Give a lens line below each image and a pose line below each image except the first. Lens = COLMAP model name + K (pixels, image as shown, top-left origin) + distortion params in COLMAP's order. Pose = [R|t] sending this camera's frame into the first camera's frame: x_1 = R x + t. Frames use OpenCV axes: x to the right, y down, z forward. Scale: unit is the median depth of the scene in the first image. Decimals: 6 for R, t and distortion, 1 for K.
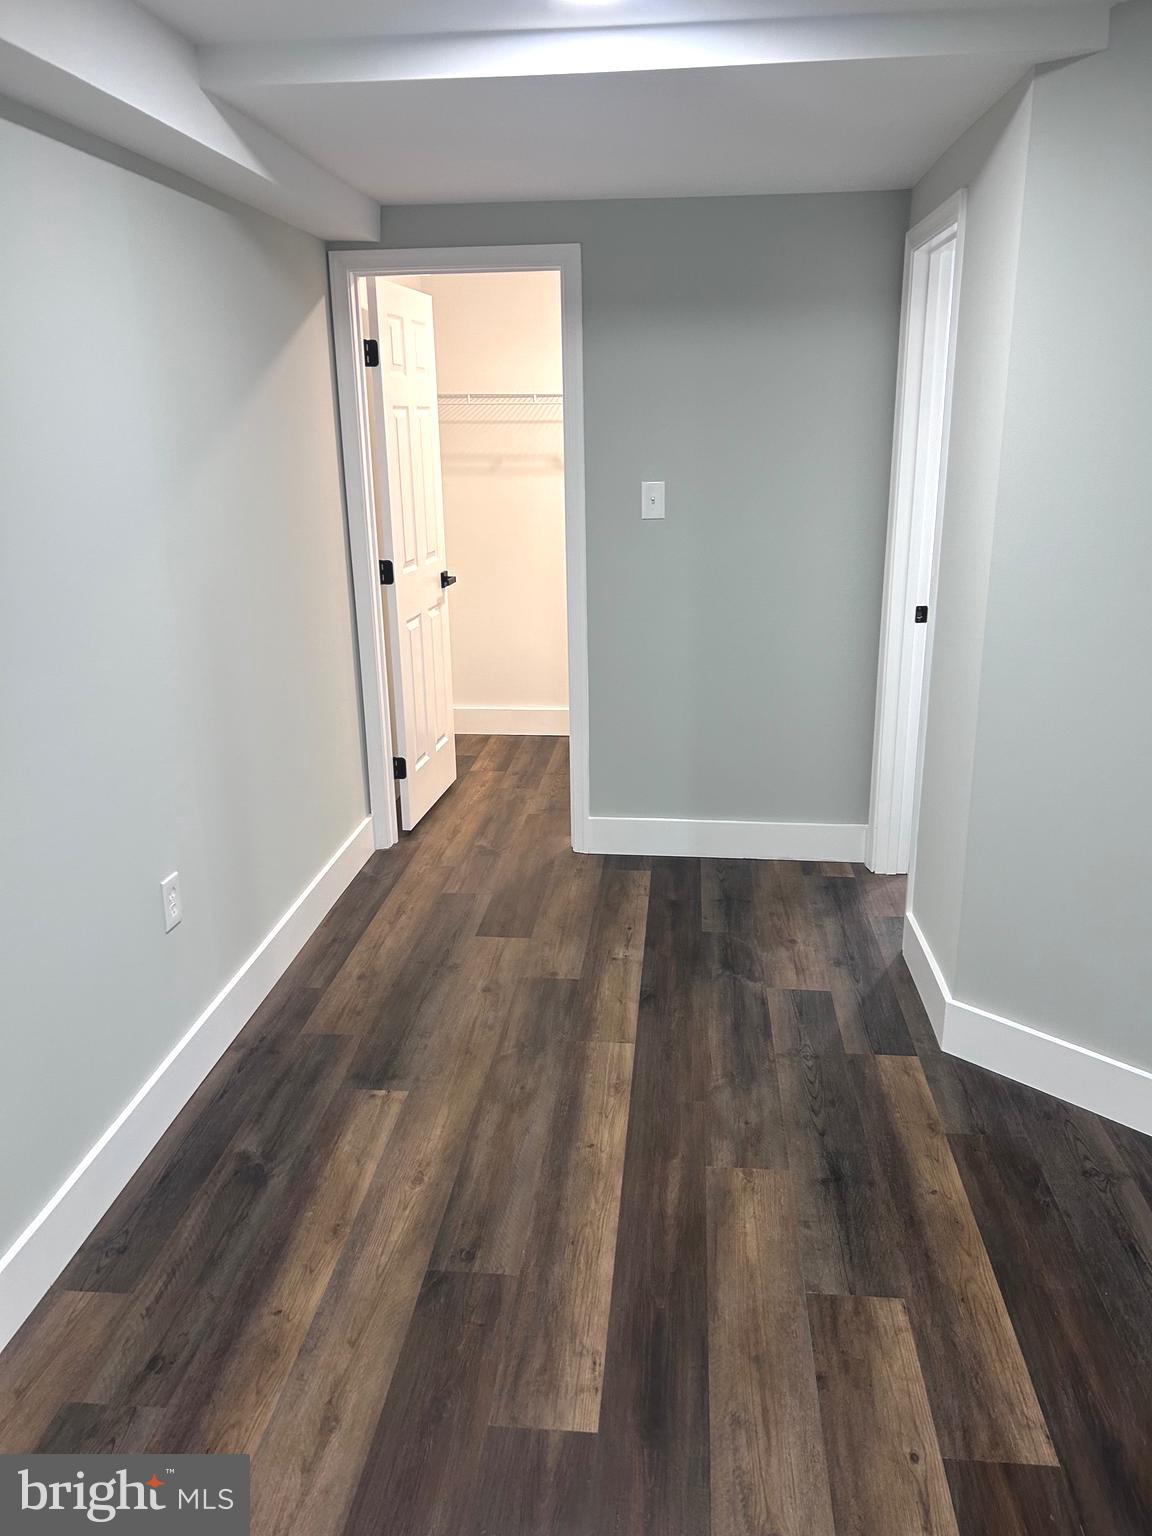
lens RADIAL K [[1179.5, 0, 576.0], [0, 1179.5, 768.0], [0, 0, 1]] dist [0.081657, -0.092172]
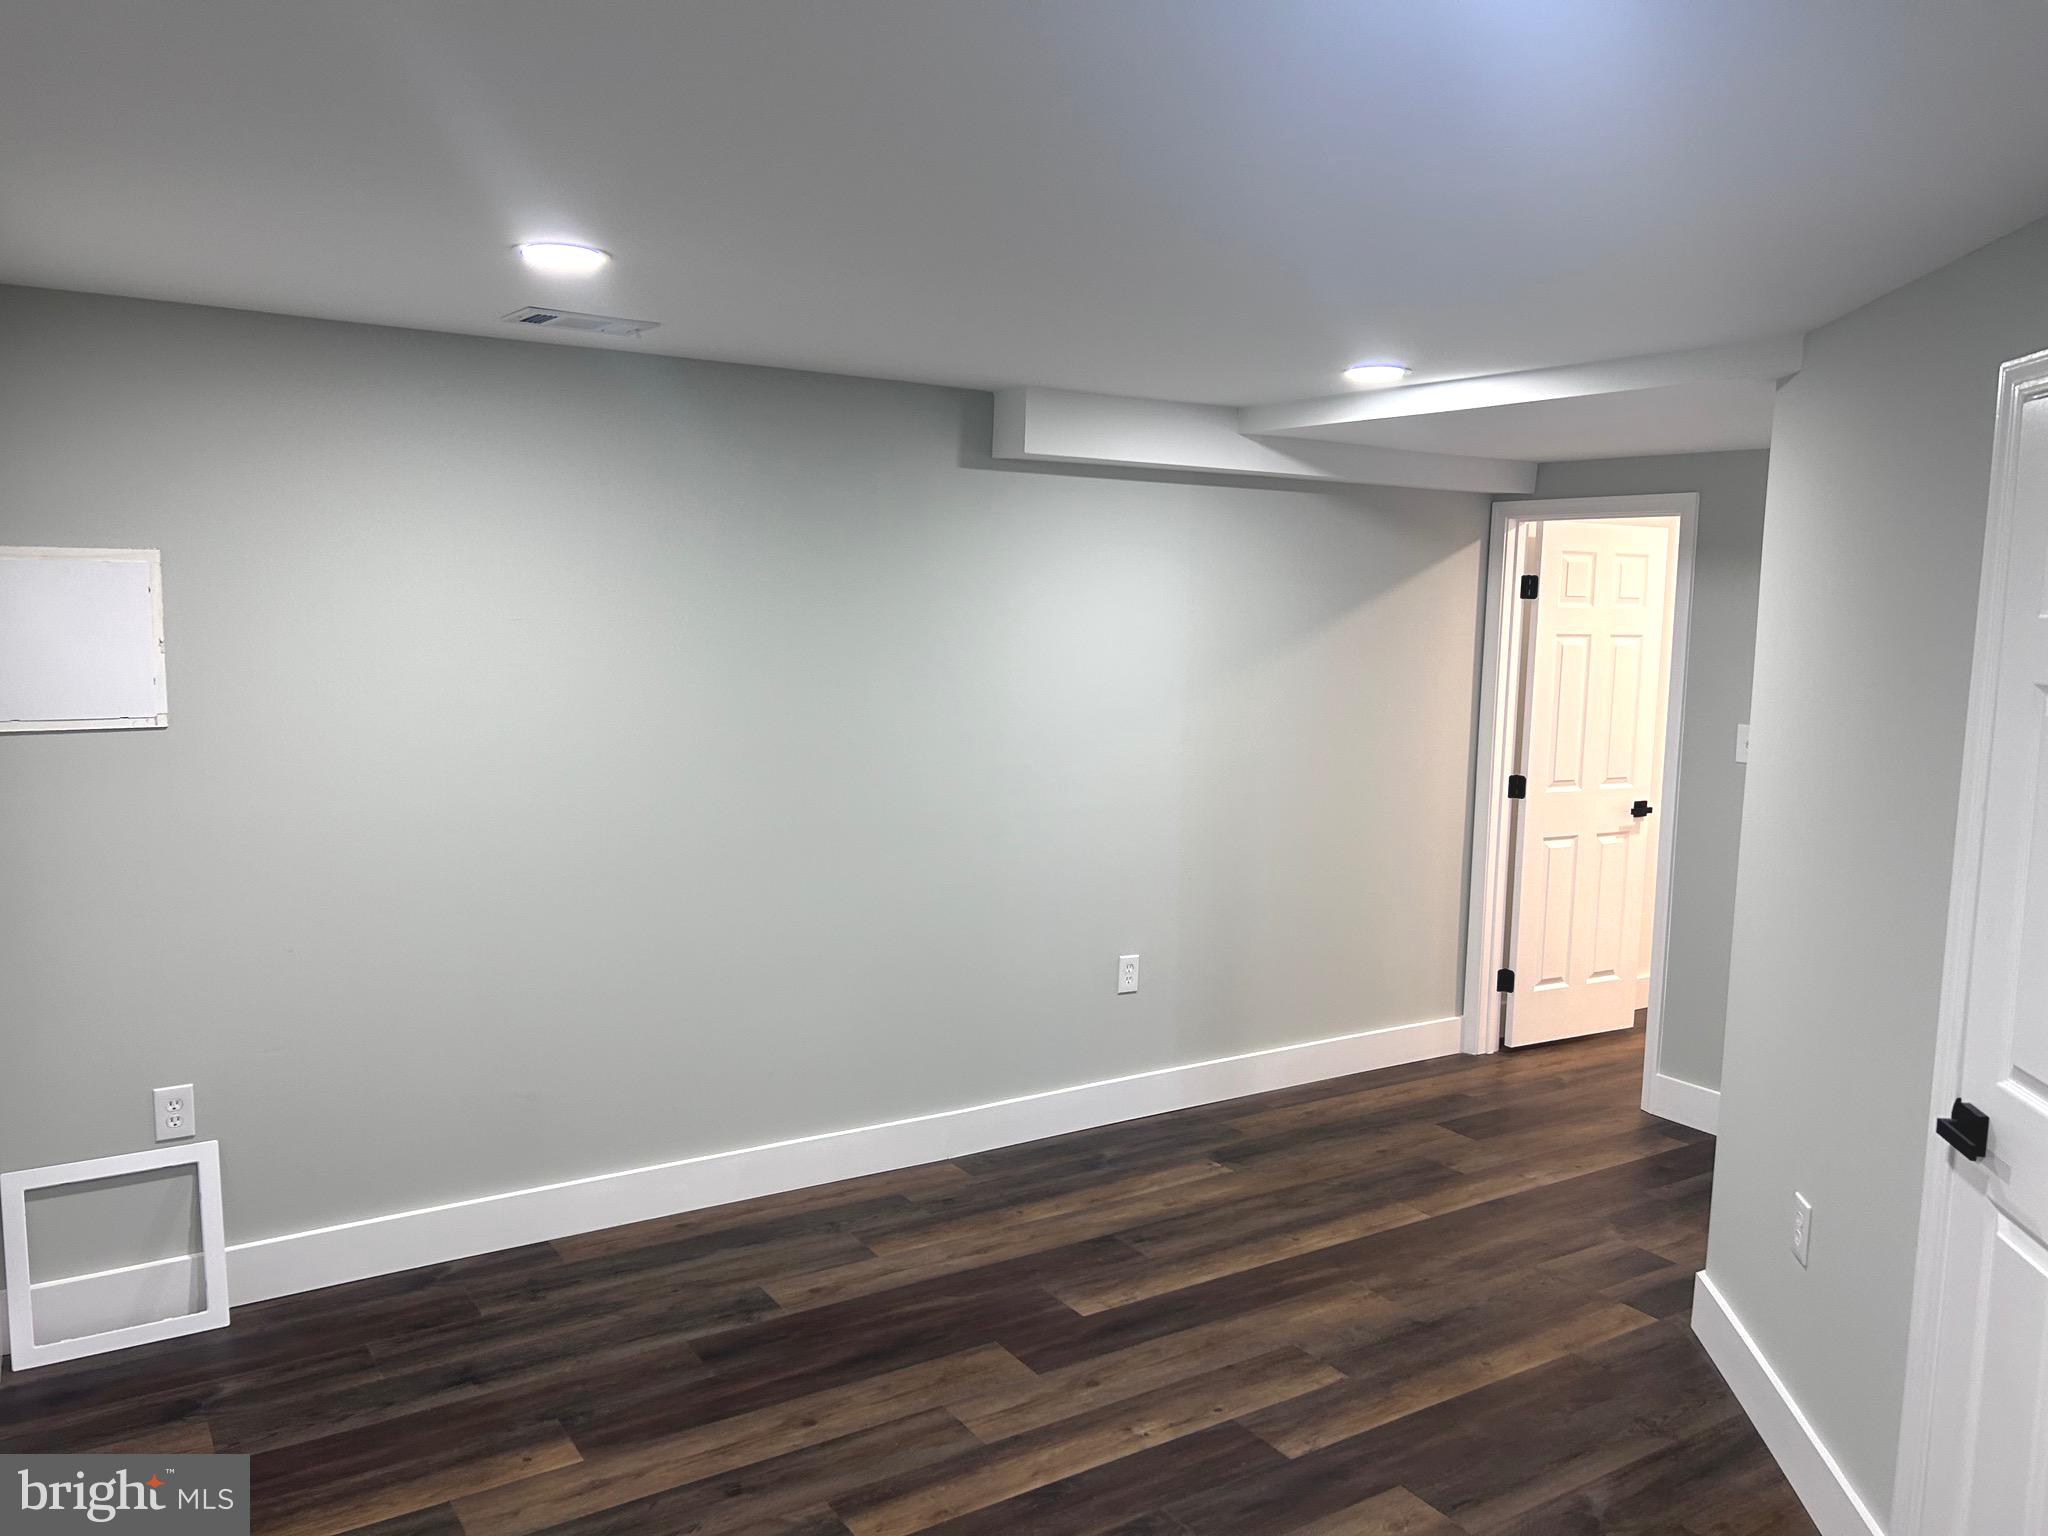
lens RADIAL K [[1572.7, 0, 965.8], [0, 1572.7, 776.5], [0, 0, 1]] dist [0.081657, -0.092172]
pose [[0.602246, 0.117822, -0.789568, 0.991925], [-0.257770, 0.964771, -0.052649, 0.036364], [0.755549, 0.235234, 0.611400, -0.330311]]
